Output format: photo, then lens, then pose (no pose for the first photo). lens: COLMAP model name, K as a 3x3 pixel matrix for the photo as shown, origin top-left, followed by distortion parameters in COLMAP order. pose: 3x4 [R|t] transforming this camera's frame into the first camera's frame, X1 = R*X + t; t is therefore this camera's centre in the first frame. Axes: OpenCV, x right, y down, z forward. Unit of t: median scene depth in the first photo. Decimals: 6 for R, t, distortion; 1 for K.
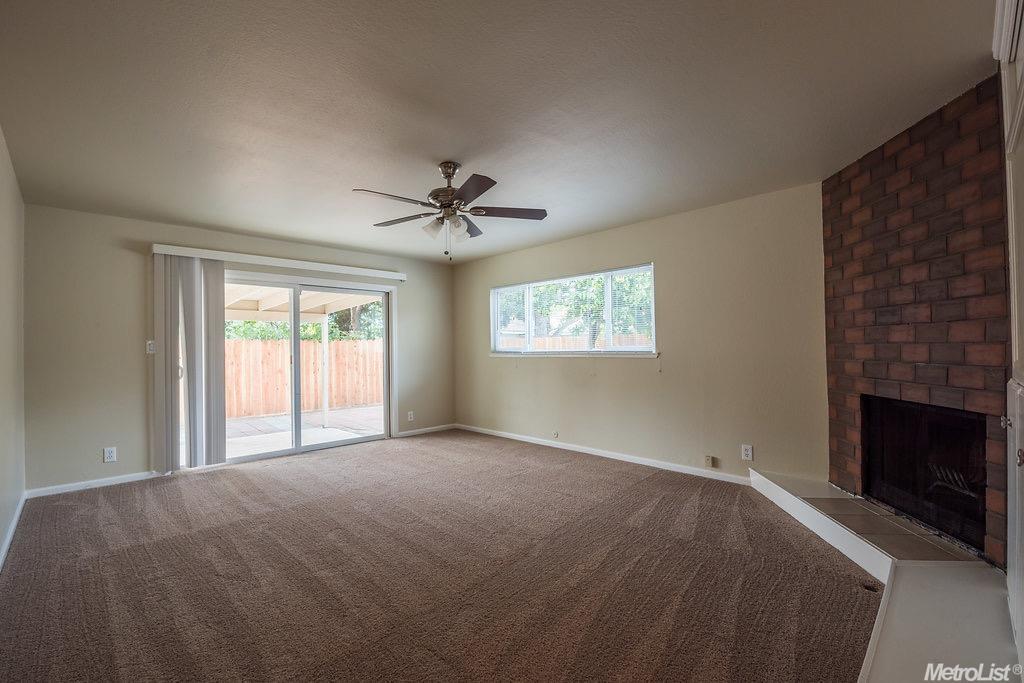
lens RADIAL K [[450.9, 0, 512.0], [0, 450.9, 341.5], [0, 0, 1]] dist [-0.000526, -0.009473]
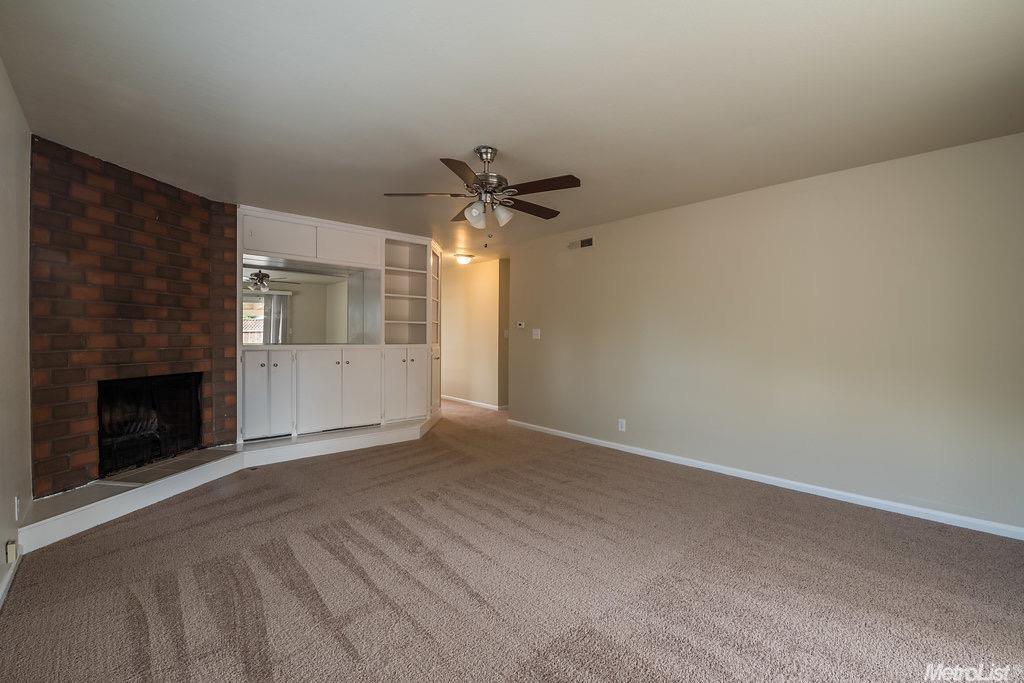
lens RADIAL K [[448.5, 0, 501.7], [0, 448.5, 338.6], [0, 0, 1]] dist [-0.000893, -0.000279]
pose [[-0.997685, 0.012746, 0.066803, -0.235214], [0.012518, 0.999914, -0.003837, 0.032102], [-0.066846, -0.002992, -0.997759, 1.964644]]
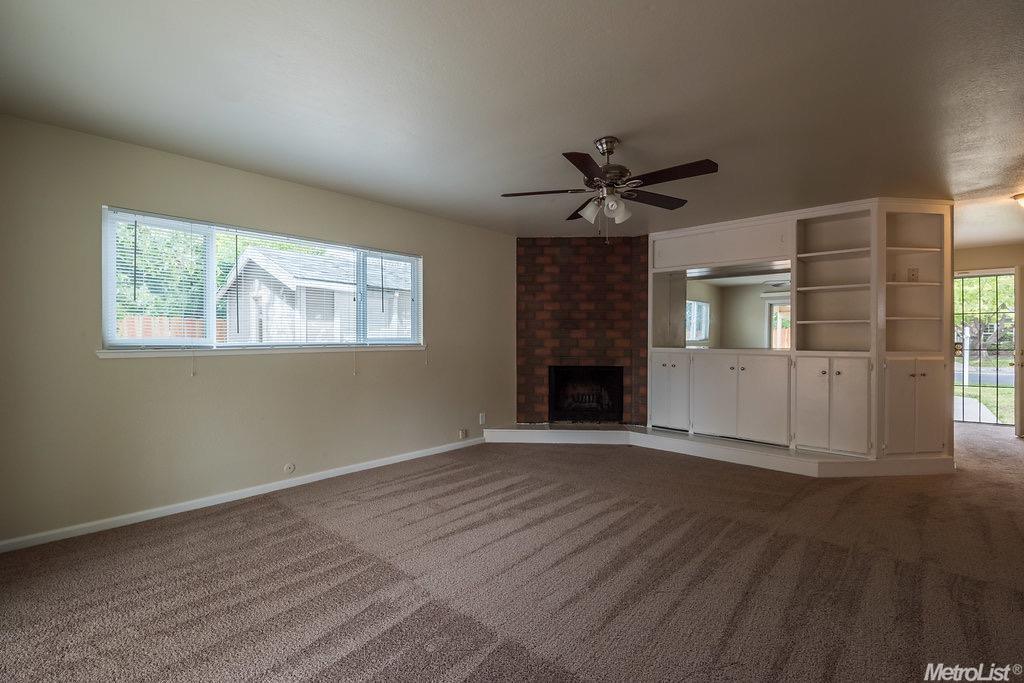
lens RADIAL K [[450.9, 0, 512.0], [0, 450.9, 341.5], [0, 0, 1]] dist [-0.000526, -0.009473]
pose [[-0.054200, 0.009065, 0.998489, -1.036866], [-0.010769, 0.999895, -0.009662, 0.036122], [-0.998472, -0.011277, -0.054097, 1.238427]]
